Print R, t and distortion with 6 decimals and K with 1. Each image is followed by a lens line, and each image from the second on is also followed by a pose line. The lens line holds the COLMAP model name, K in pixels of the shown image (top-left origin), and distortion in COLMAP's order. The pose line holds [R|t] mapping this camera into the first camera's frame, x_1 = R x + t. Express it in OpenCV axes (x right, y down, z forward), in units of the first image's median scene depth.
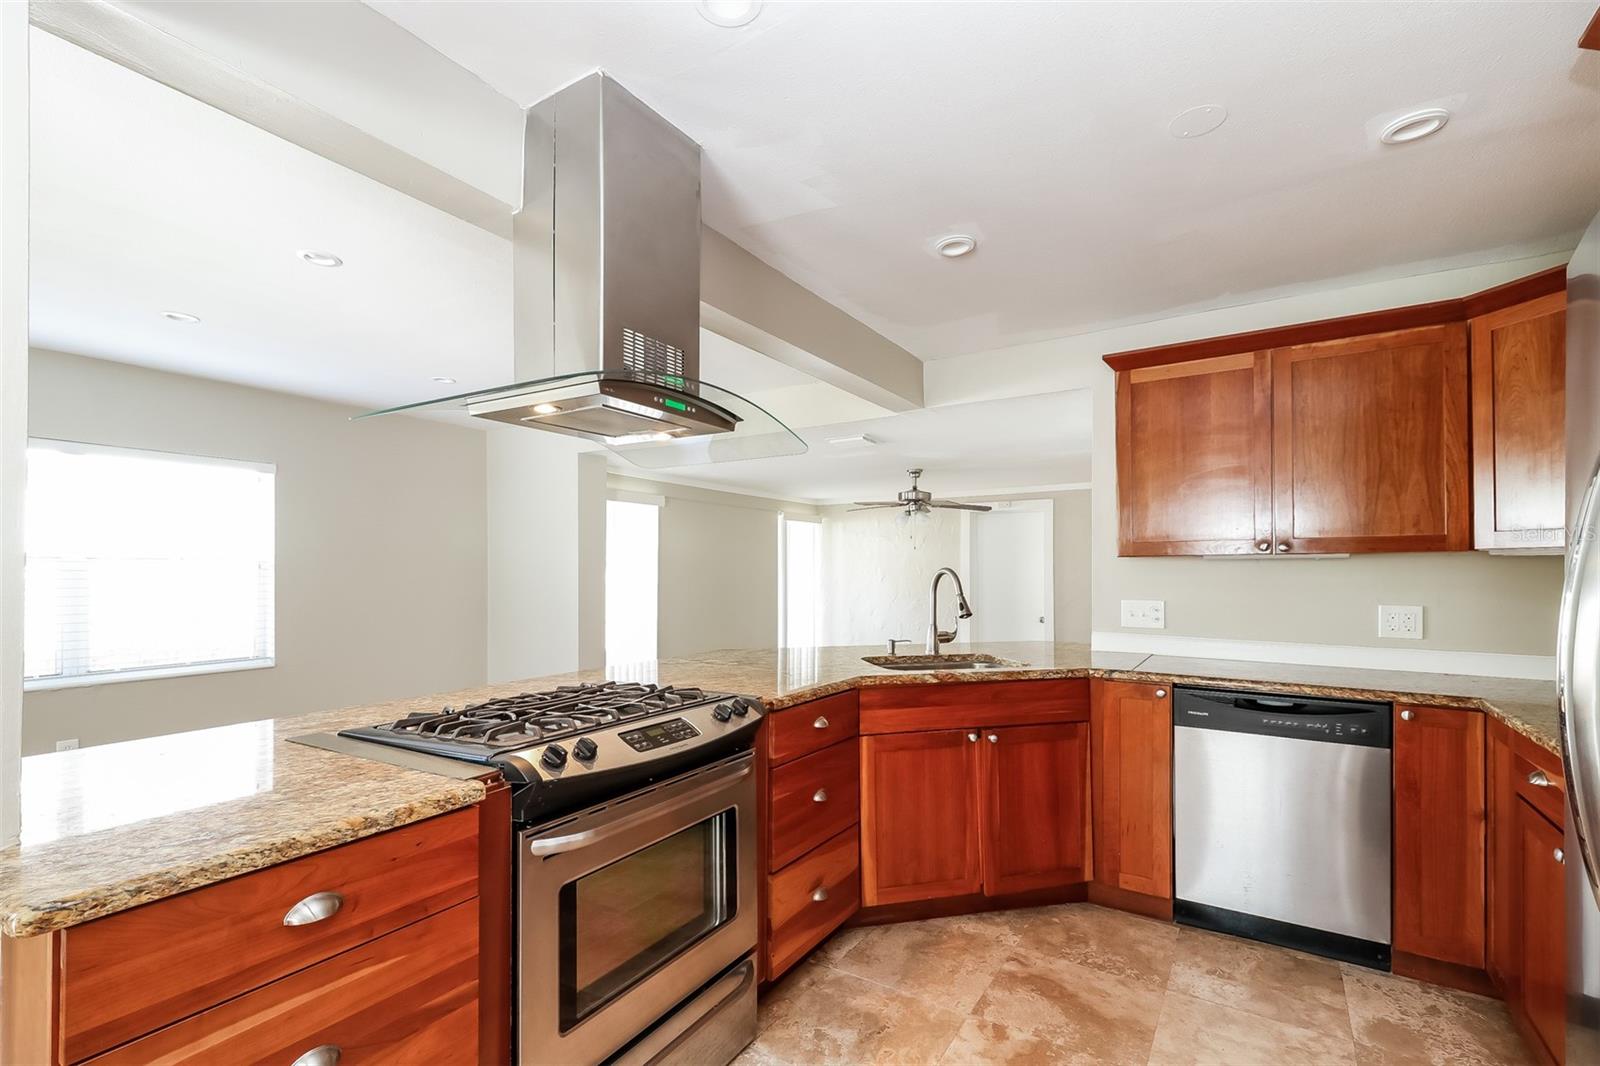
lens RADIAL K [[740.7, 0, 758.5], [0, 740.7, 564.2], [0, 0, 1]] dist [0.002081, -0.002008]
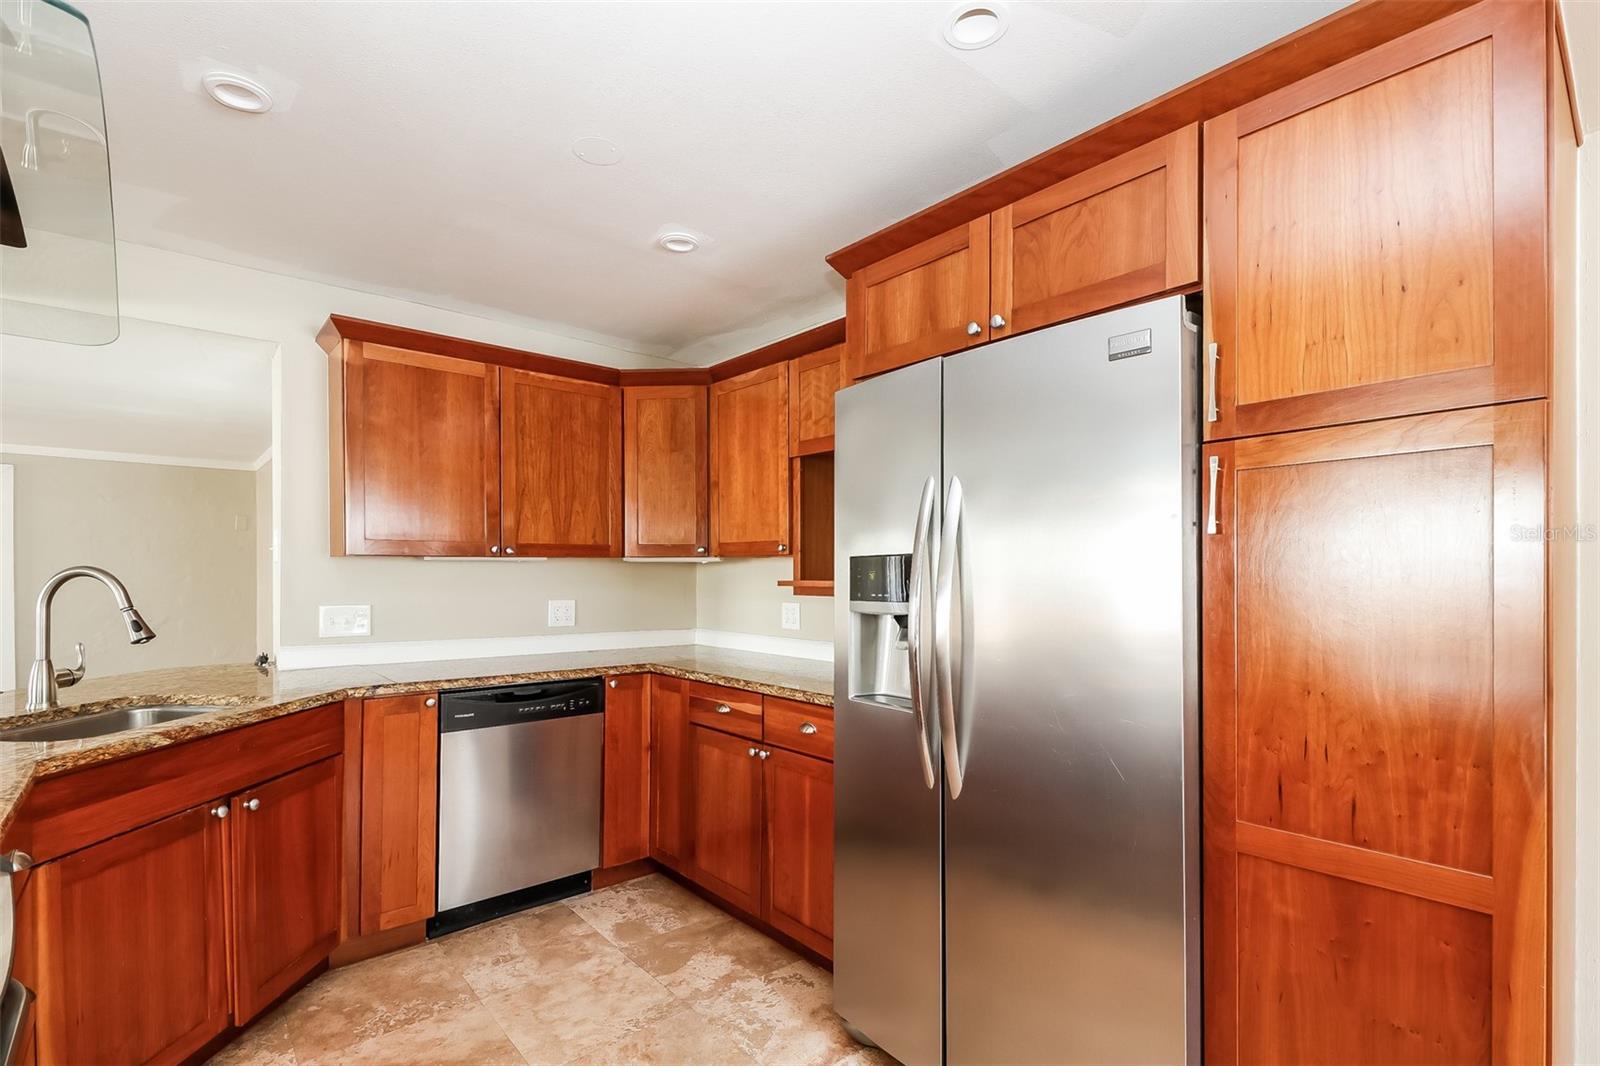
lens RADIAL K [[740.7, 0, 847.8], [0, 740.7, 579.8], [0, 0, 1]] dist [0.002081, -0.002008]
pose [[0.225503, -0.008716, 0.974203, -0.256197], [-0.010710, 0.999877, 0.011424, 0.002398], [-0.974184, -0.013010, 0.225382, 0.277297]]
